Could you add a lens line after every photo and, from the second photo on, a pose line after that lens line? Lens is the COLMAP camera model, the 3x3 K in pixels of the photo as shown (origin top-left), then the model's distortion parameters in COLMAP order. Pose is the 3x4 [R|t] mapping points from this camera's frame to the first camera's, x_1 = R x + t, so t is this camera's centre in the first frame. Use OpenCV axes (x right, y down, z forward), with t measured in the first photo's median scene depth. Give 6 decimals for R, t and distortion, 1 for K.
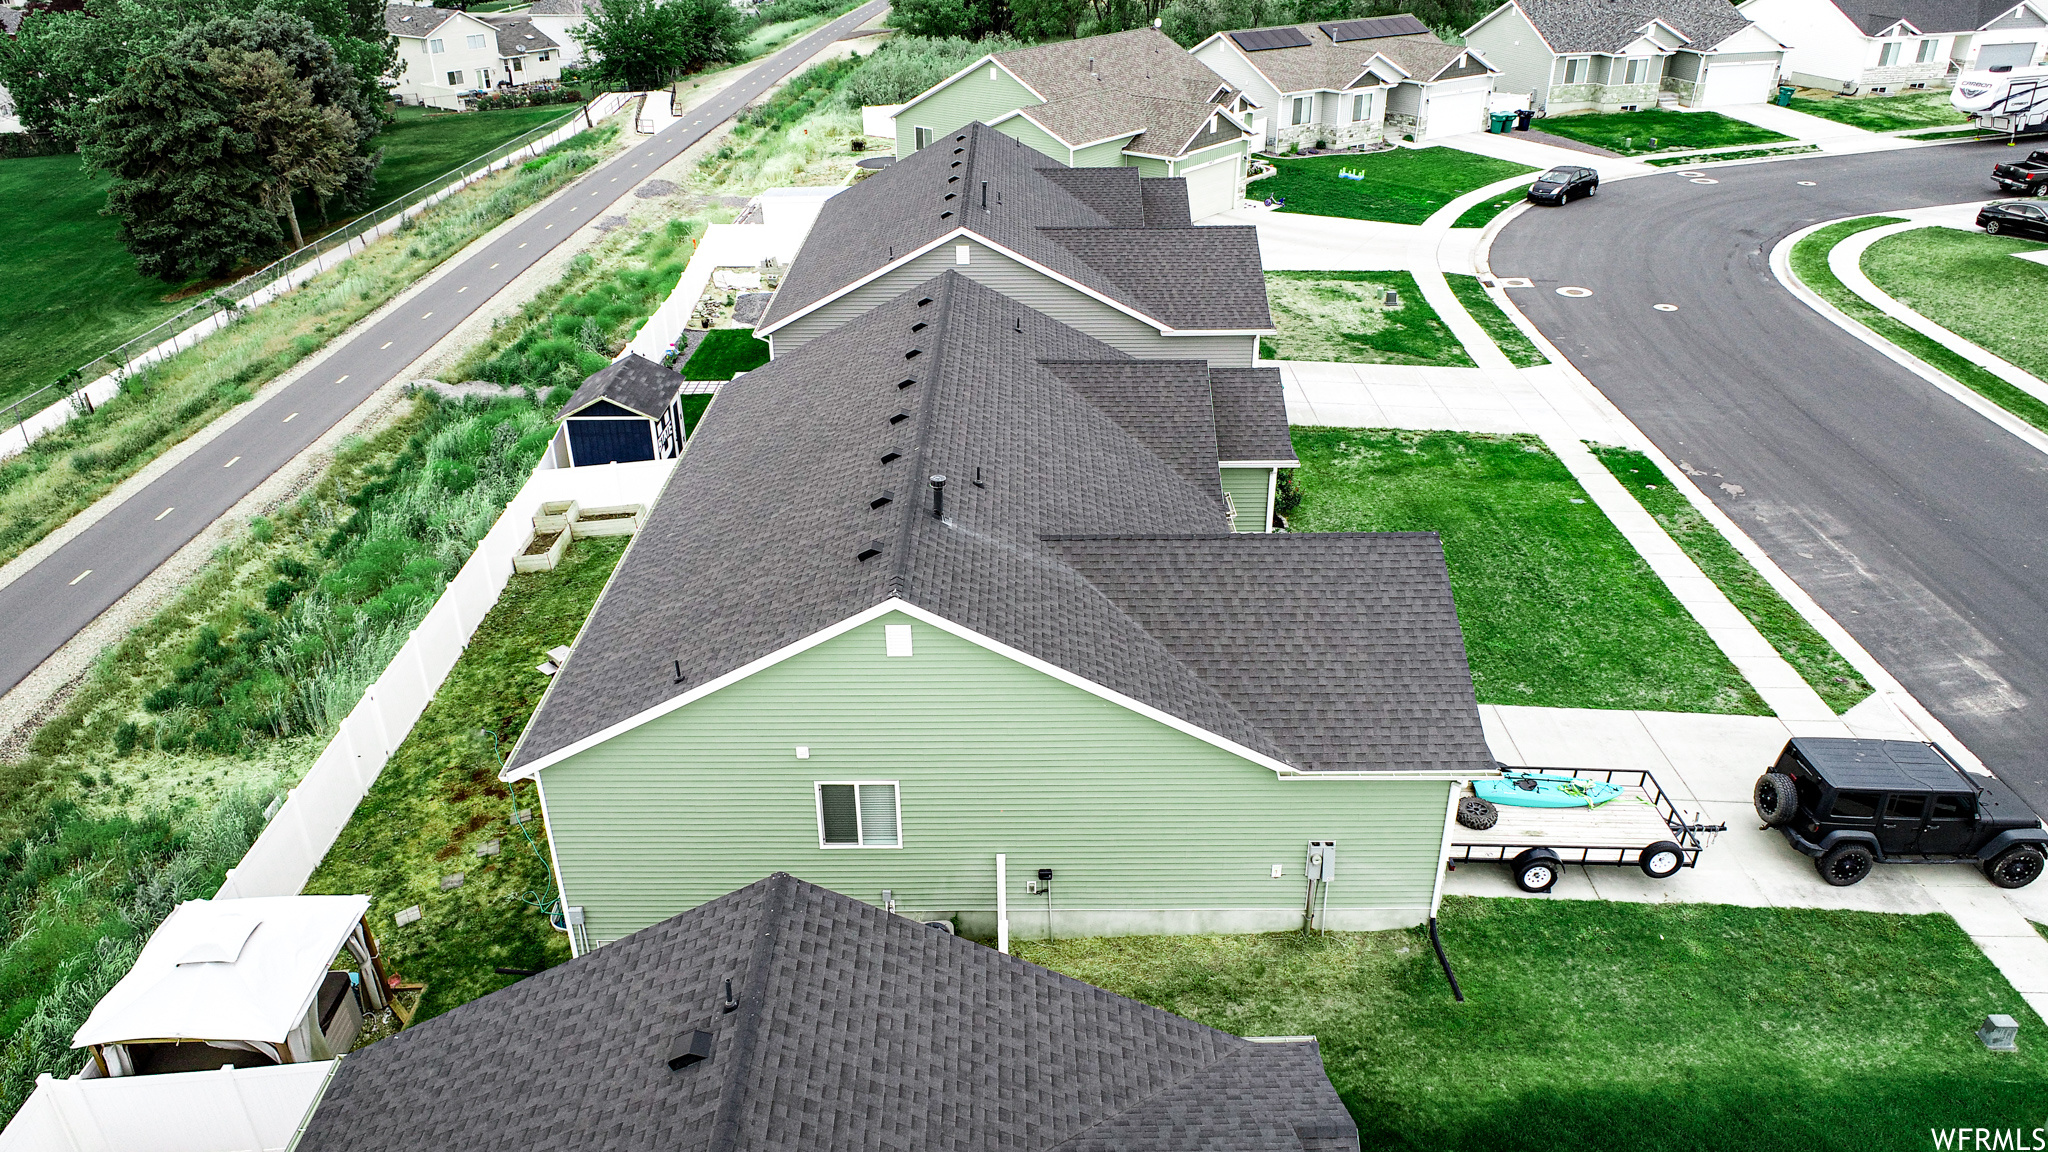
lens RADIAL K [[1379.2, 0, 1027.7], [0, 1379.2, 580.1], [0, 0, 1]] dist [-0.016275, 0.010012]
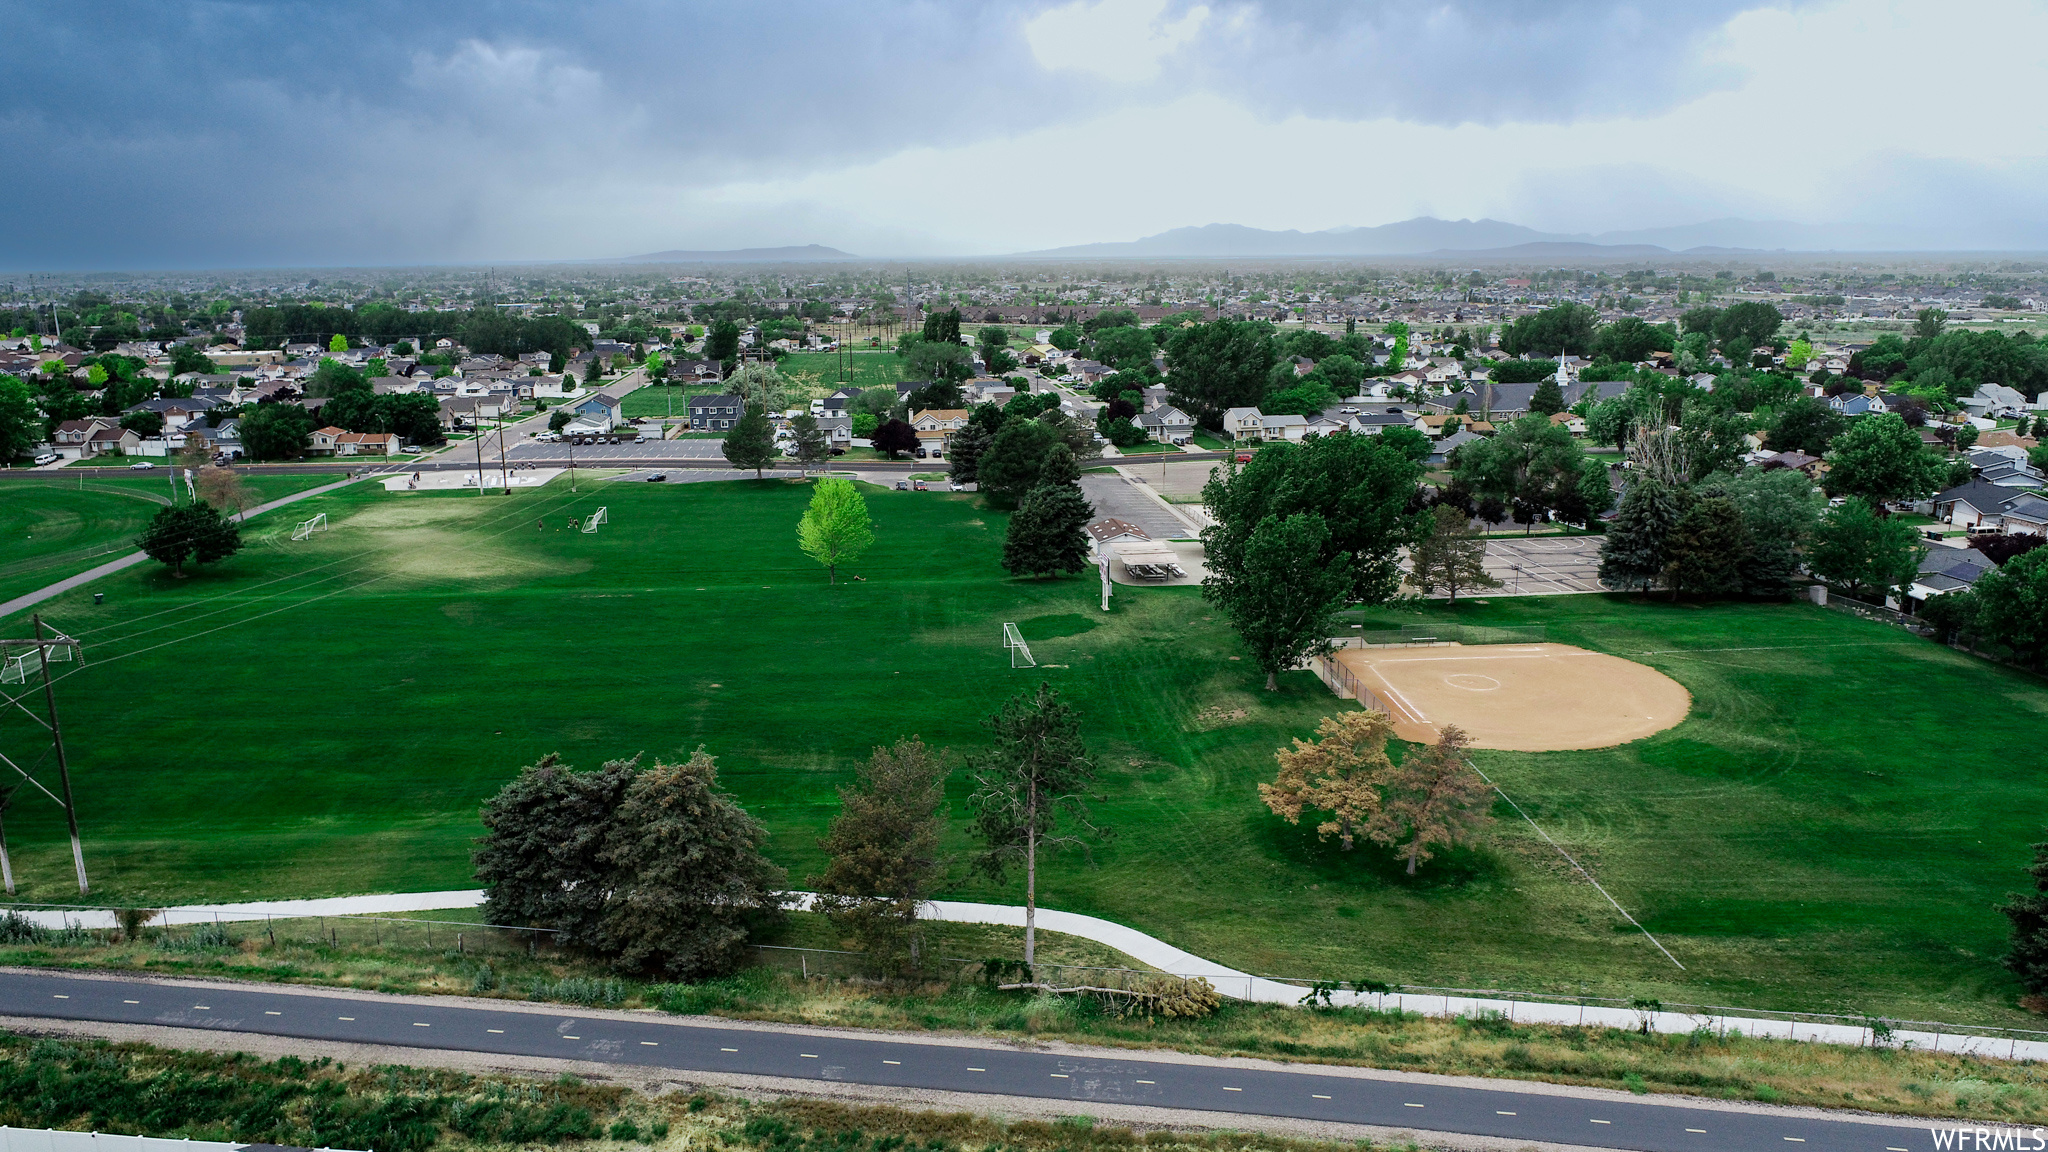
lens RADIAL K [[1379.2, 0, 1022.6], [0, 1379.2, 567.4], [0, 0, 1]] dist [-0.016275, 0.010012]
pose [[-0.161248, 0.232038, -0.959248, 0.464323], [-0.454694, 0.845197, 0.280883, -0.480335], [0.875930, 0.481456, -0.030780, 0.240254]]
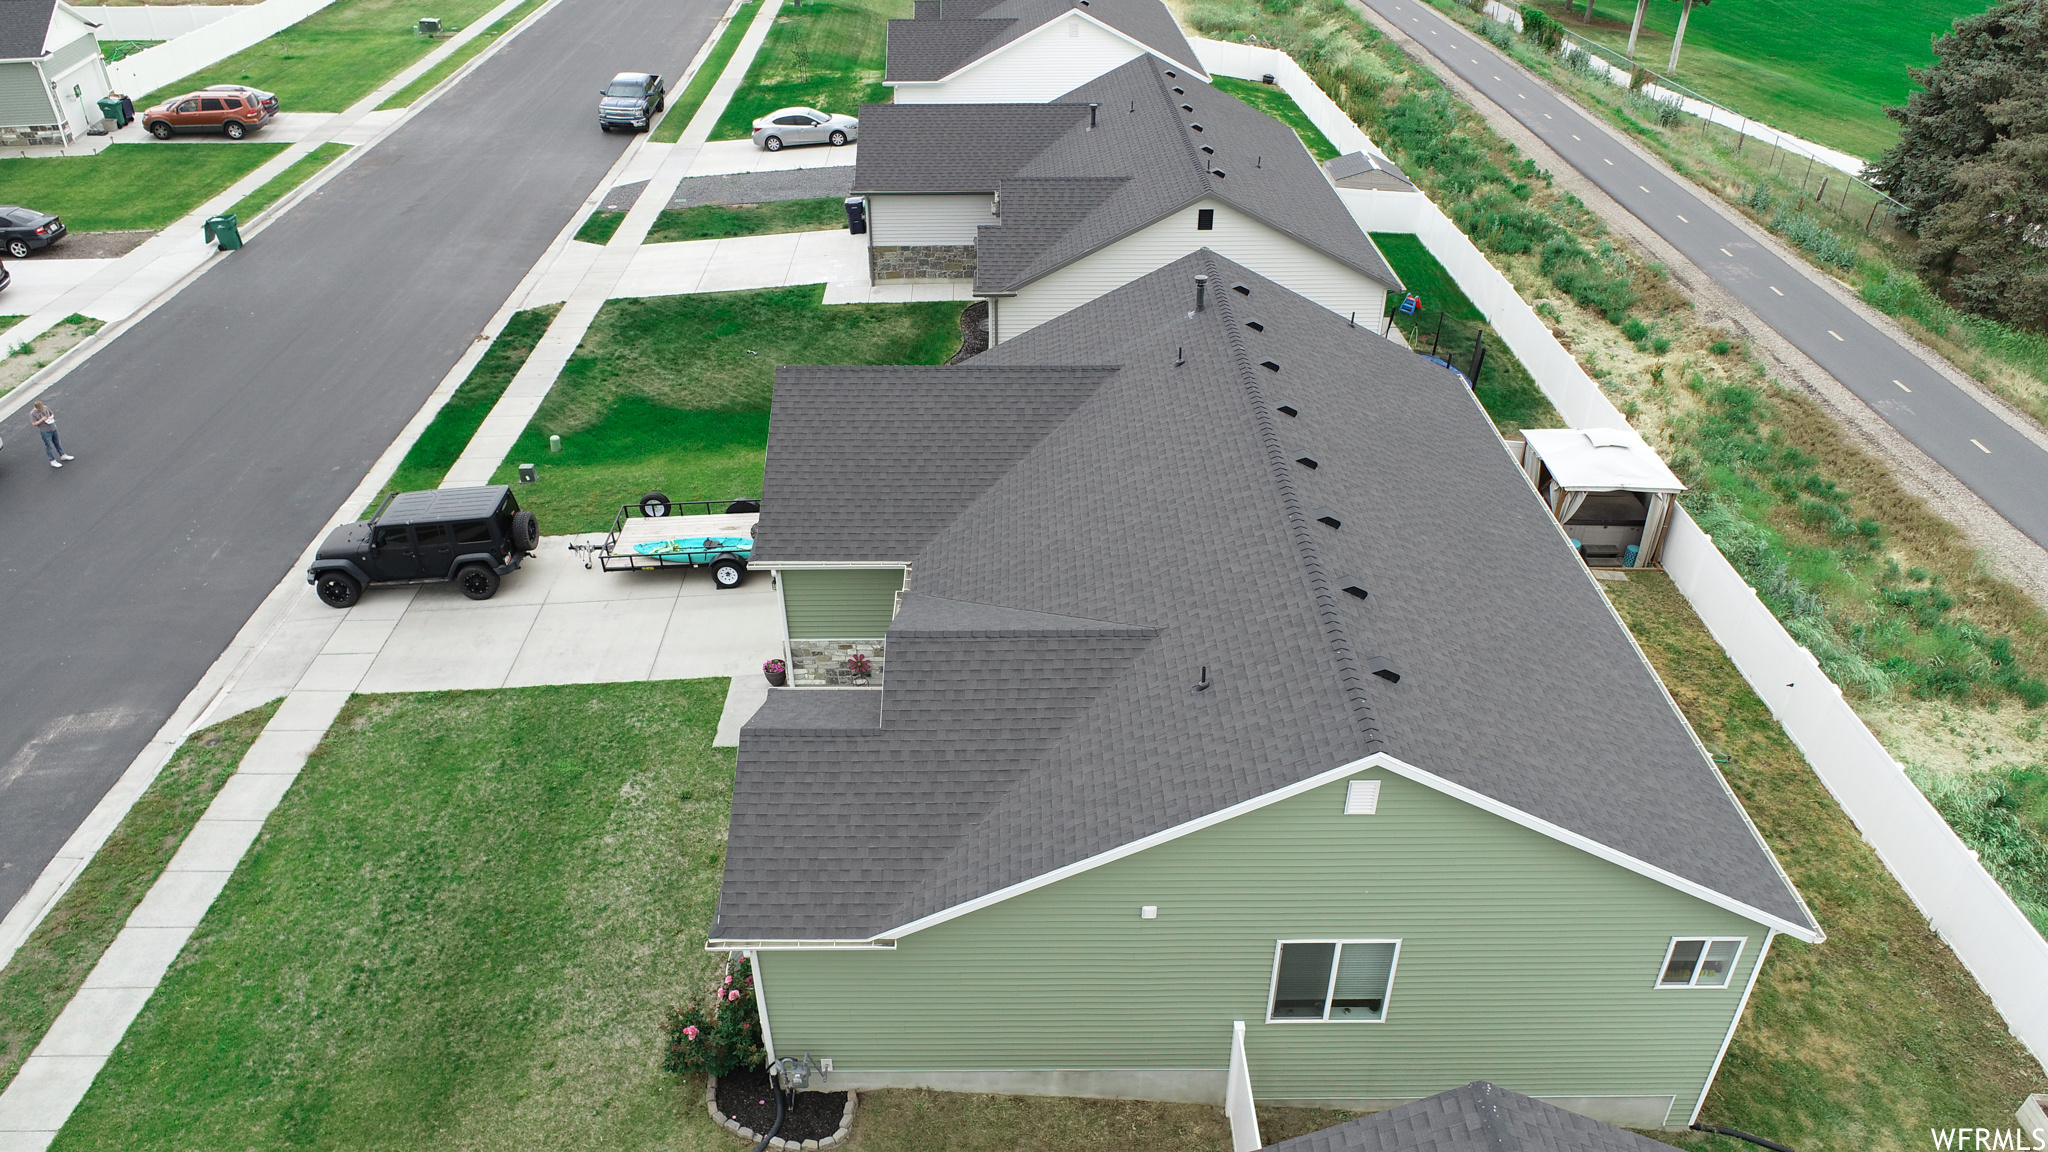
lens RADIAL K [[1379.2, 0, 1021.1], [0, 1379.2, 572.3], [0, 0, 1]] dist [-0.016275, 0.010012]
pose [[-0.999980, 0.006163, -0.001230, 0.034574], [0.001938, 0.488580, 0.872517, -0.356285], [0.005978, 0.872497, -0.488583, 0.636026]]
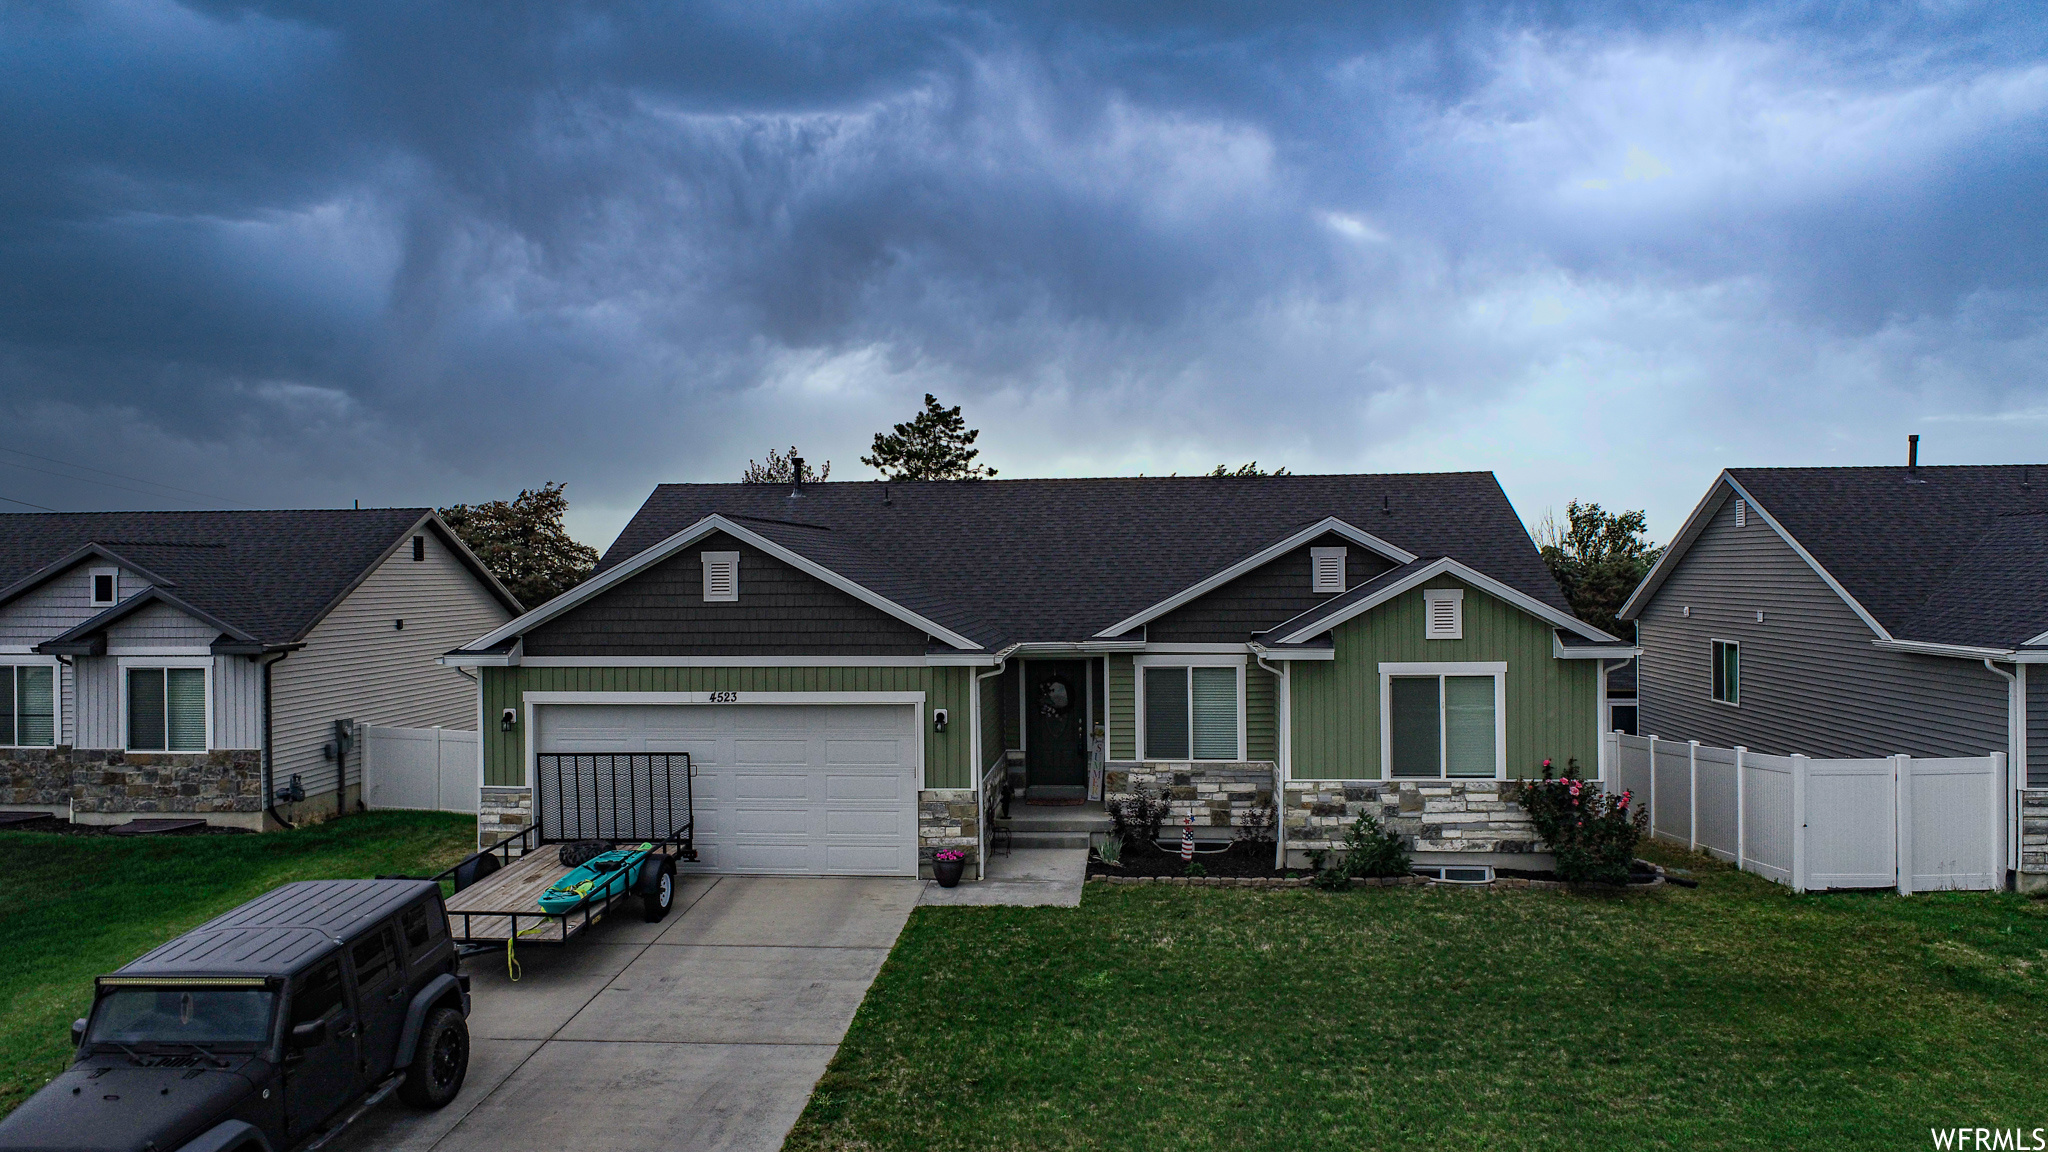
lens RADIAL K [[1379.2, 0, 1021.9], [0, 1379.2, 575.6], [0, 0, 1]] dist [-0.016275, 0.010012]
pose [[-0.089755, 0.005899, -0.995946, 0.415026], [-0.462850, 0.885192, 0.046955, -0.046785], [0.881881, 0.465188, -0.076721, 0.461143]]
